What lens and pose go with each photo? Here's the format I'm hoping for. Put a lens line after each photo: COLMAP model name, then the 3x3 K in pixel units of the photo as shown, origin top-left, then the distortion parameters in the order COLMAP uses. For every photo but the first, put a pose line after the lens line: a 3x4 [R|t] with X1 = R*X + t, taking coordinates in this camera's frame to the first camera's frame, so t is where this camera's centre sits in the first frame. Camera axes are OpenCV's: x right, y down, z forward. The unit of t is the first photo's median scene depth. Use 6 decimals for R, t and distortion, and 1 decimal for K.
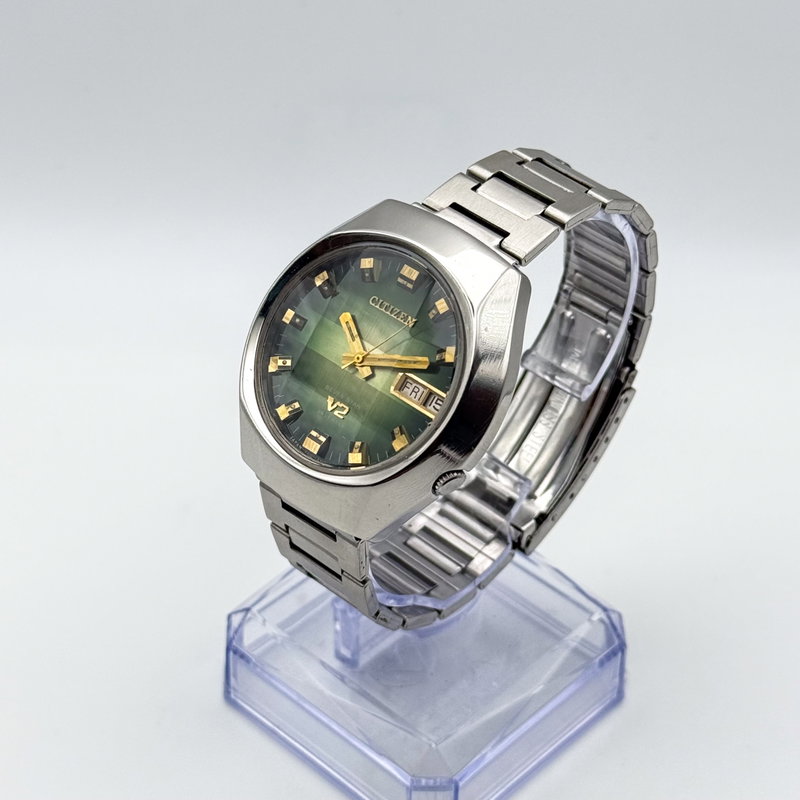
lens RADIAL K [[1958.2, 0, 400.0], [0, 1958.2, 400.0], [0, 0, 1]] dist [-0.015838, 0.144314]
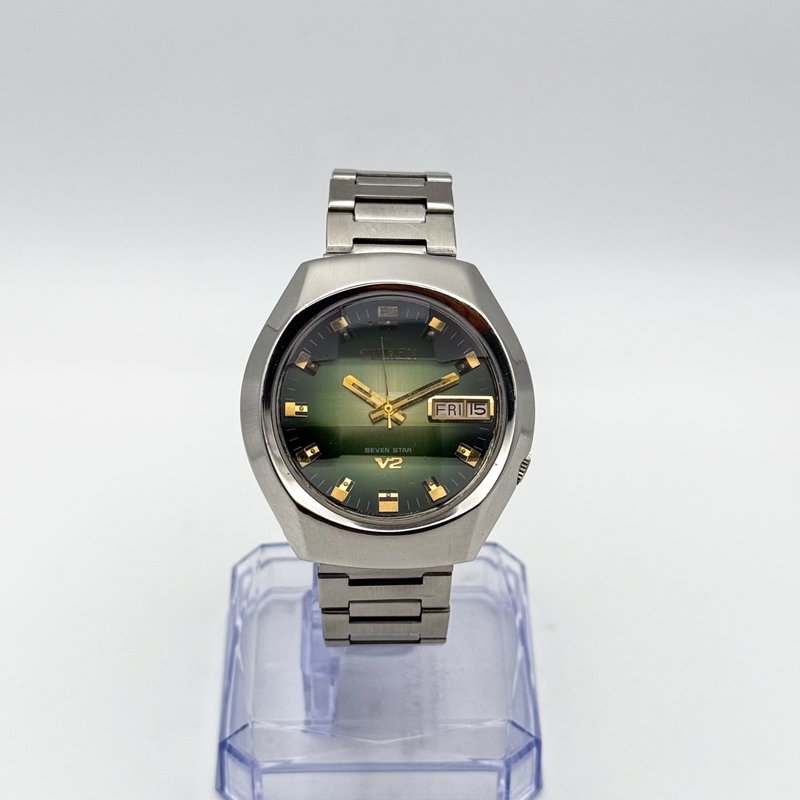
lens RADIAL K [[1958.2, 0, 400.0], [0, 1958.2, 400.0], [0, 0, 1]] dist [-0.015838, 0.144314]
pose [[0.731639, -0.457228, 0.505616, -0.508866], [0.453297, 0.880280, 0.140103, -0.158483], [-0.509143, 0.126689, 0.851307, 0.126052]]
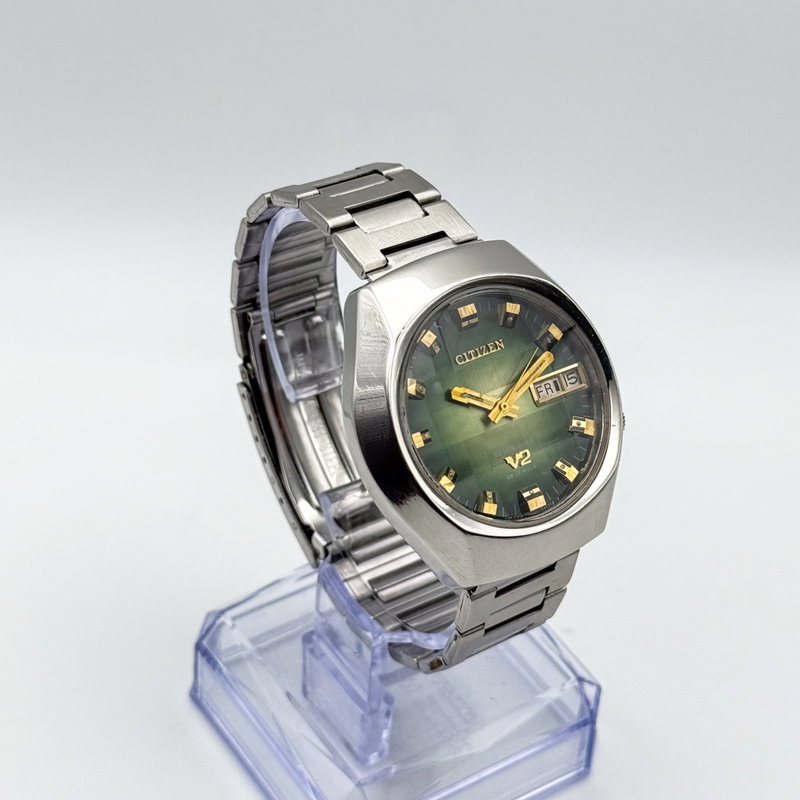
lens RADIAL K [[1958.2, 0, 400.0], [0, 1958.2, 400.0], [0, 0, 1]] dist [-0.015838, 0.144314]
pose [[0.270782, -0.641850, 0.717430, -0.703499], [0.593753, 0.697982, 0.400348, -0.426892], [-0.757717, 0.317569, 0.570102, 0.465445]]
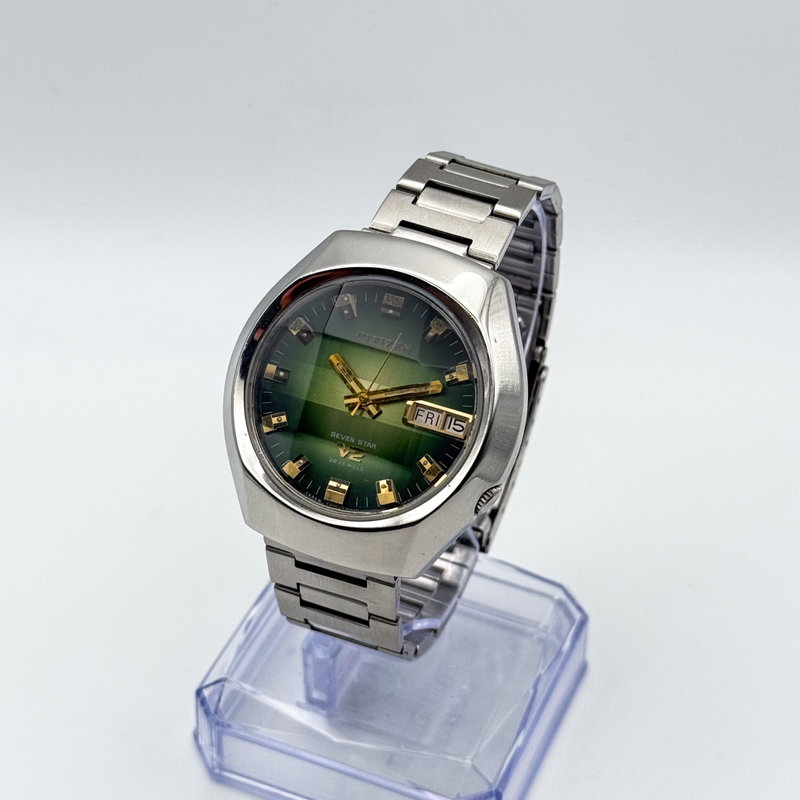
lens RADIAL K [[1958.2, 0, 400.0], [0, 1958.2, 400.0], [0, 0, 1]] dist [-0.015838, 0.144314]
pose [[0.941181, -0.225149, 0.251966, -0.239090], [0.222191, 0.974161, 0.040519, -0.053248], [-0.254578, 0.017849, 0.966888, 0.055721]]
